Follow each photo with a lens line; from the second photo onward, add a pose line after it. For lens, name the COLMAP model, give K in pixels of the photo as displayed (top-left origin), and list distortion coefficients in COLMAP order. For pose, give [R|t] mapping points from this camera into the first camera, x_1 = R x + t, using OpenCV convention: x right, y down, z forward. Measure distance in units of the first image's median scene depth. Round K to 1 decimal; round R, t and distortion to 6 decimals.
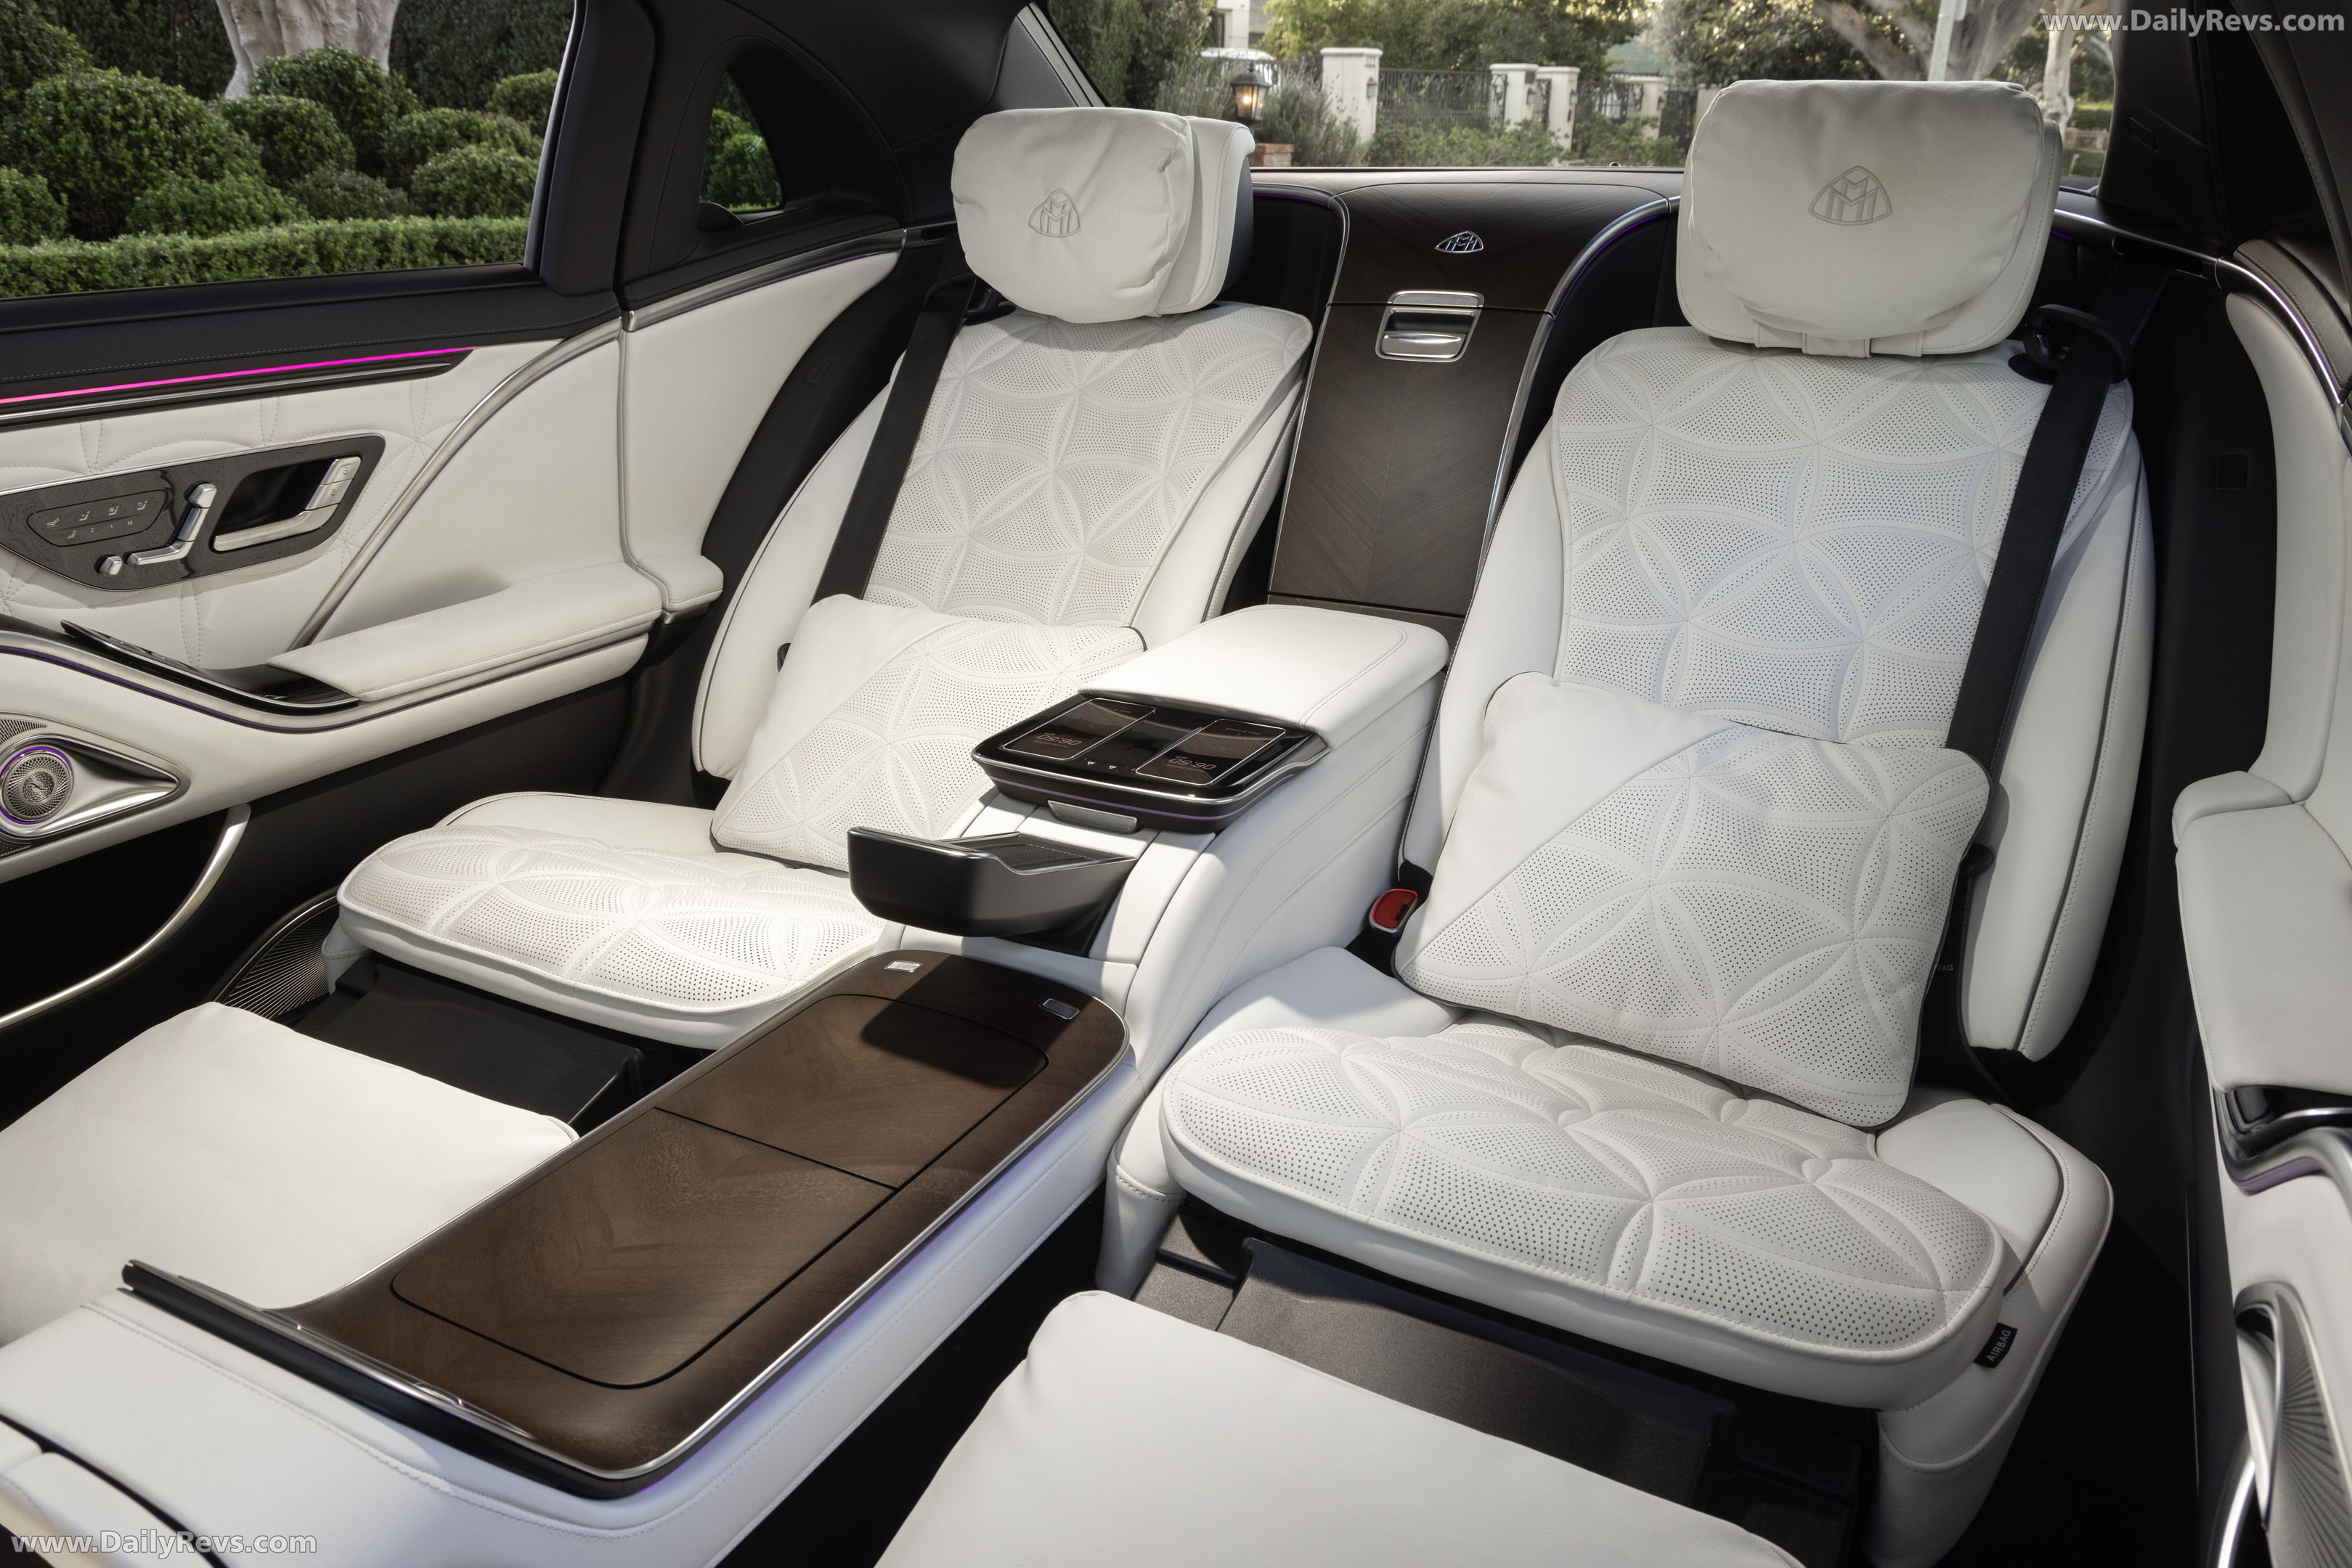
lens RADIAL K [[1685.8, 0, 1184.2], [0, 1685.8, 775.1], [0, 0, 1]] dist [0.011493, -0.001579]
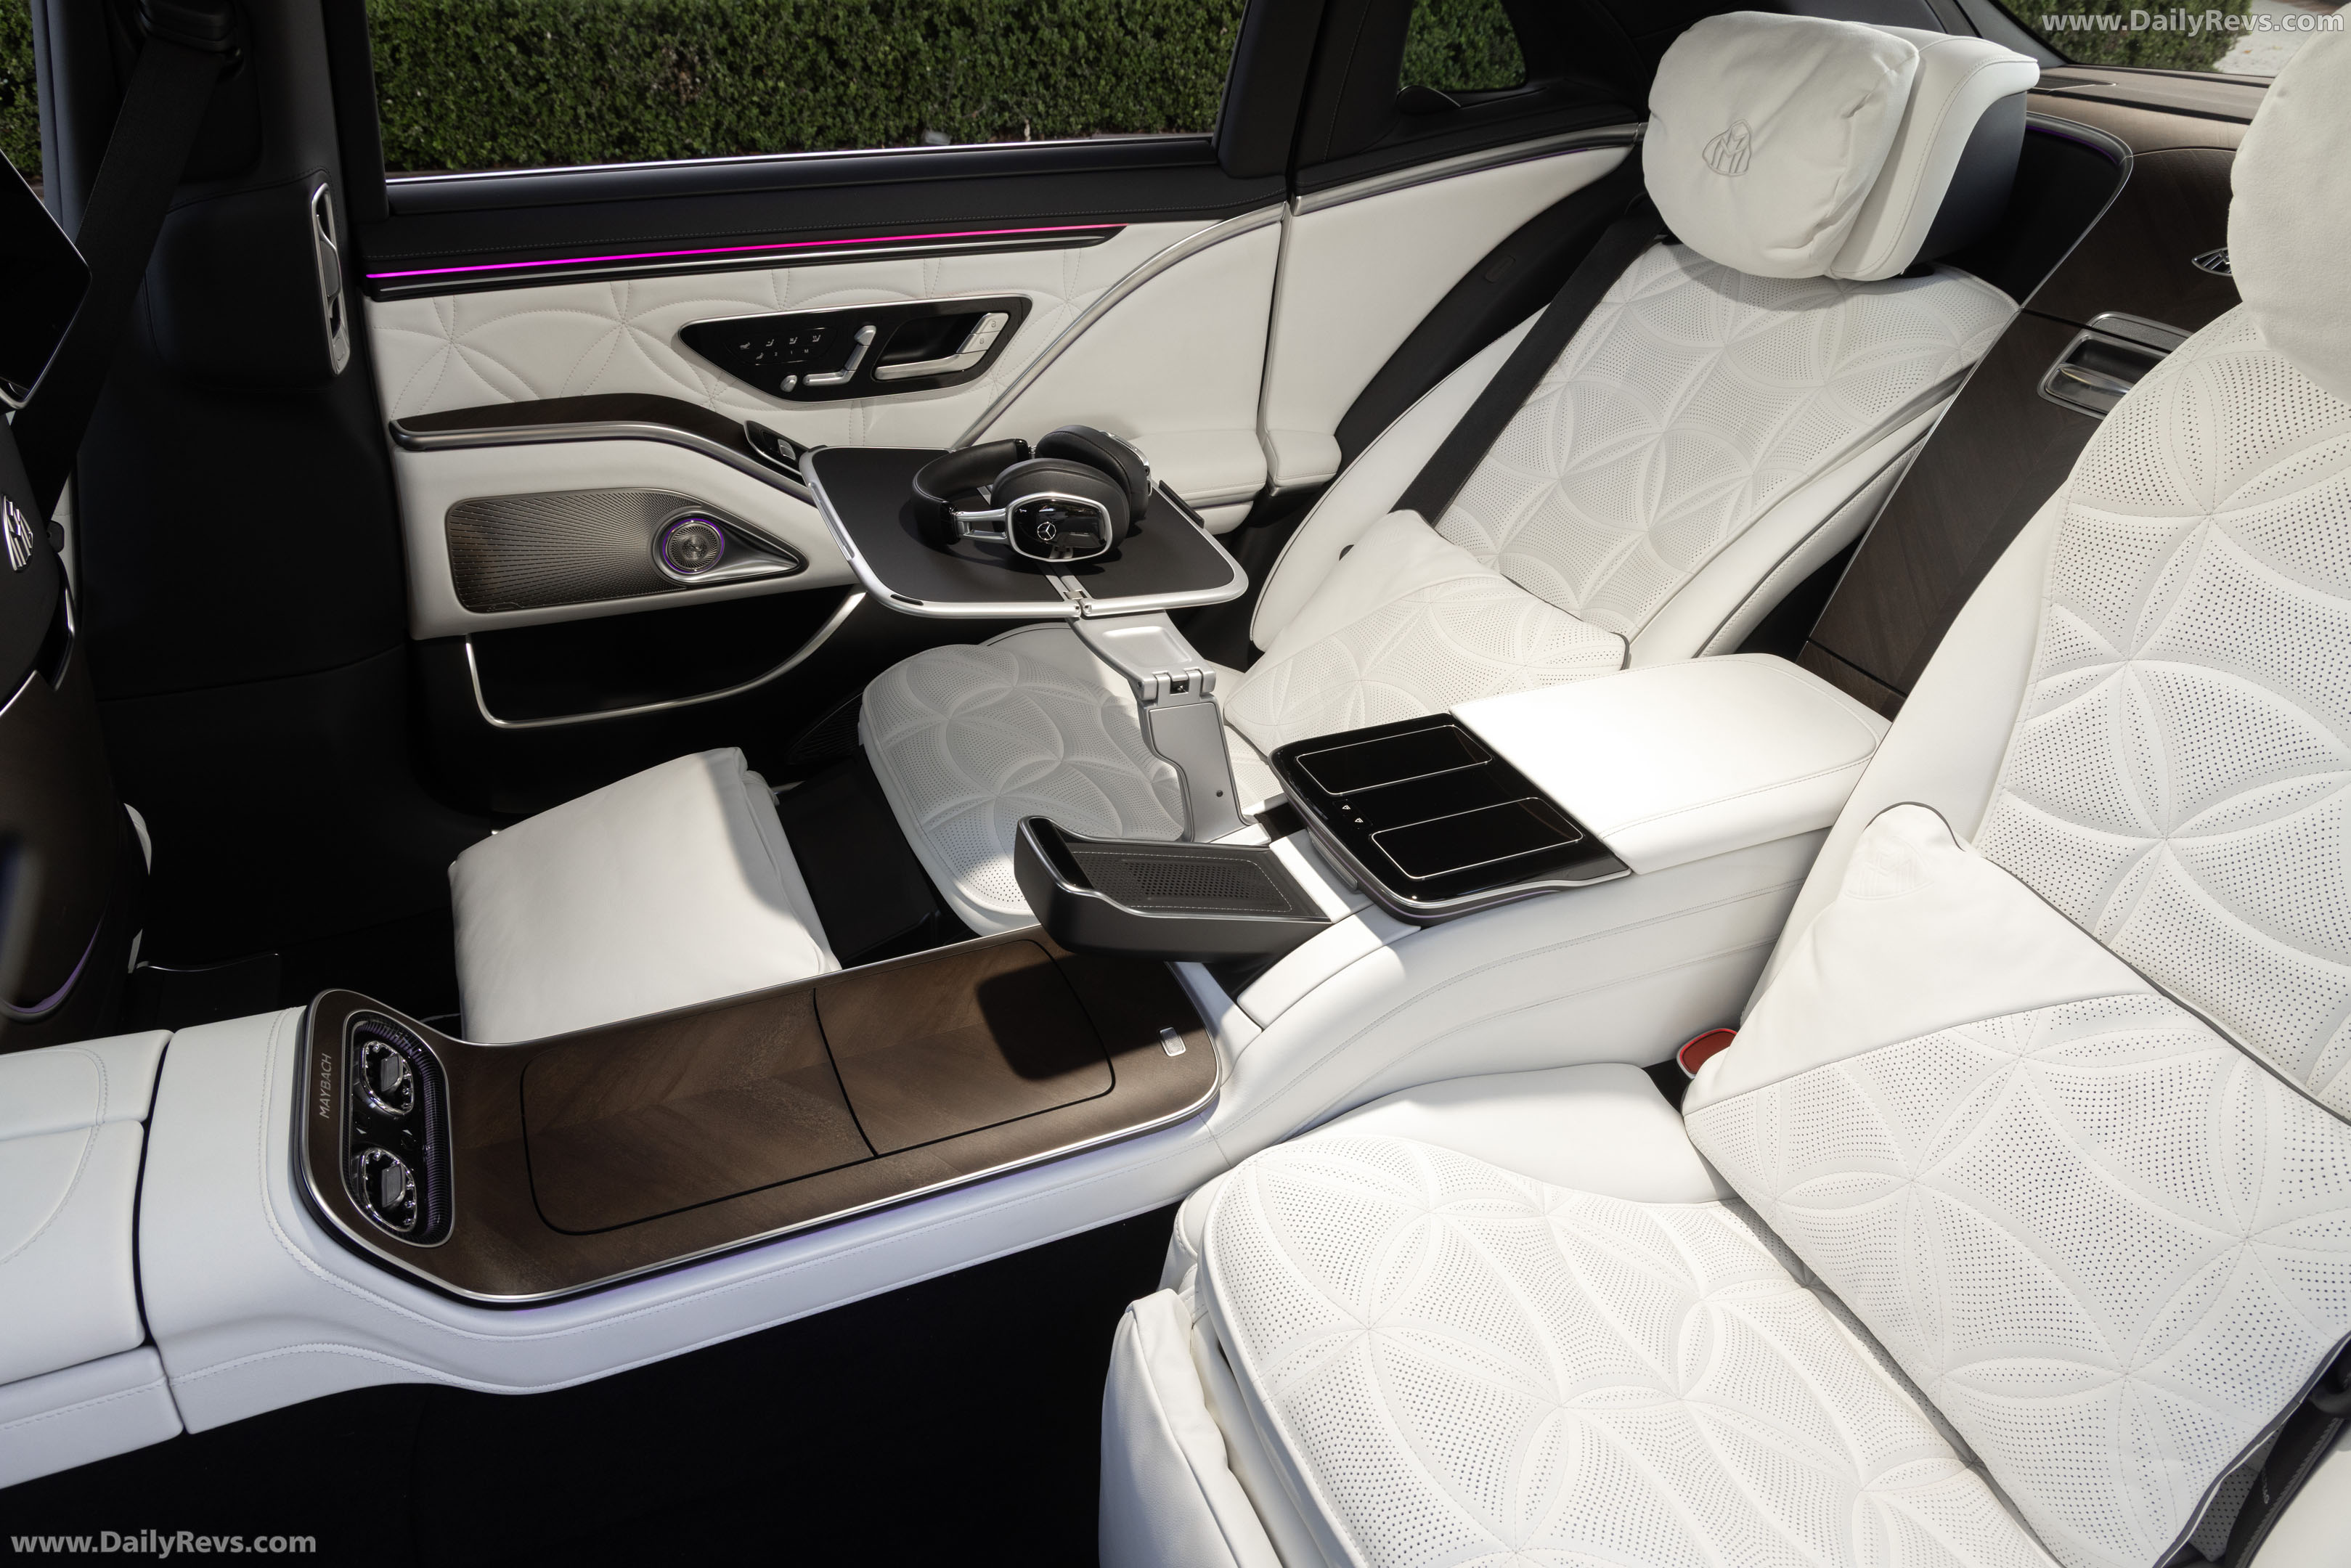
lens RADIAL K [[1592.9, 0, 1184.7], [0, 1592.9, 777.8], [0, 0, 1]] dist [0.008502, 0.003539]
pose [[0.781870, 0.334311, -0.526228, 0.081792], [-0.238755, 0.940283, 0.242617, -0.052452], [0.575913, -0.064055, 0.814998, 0.046572]]
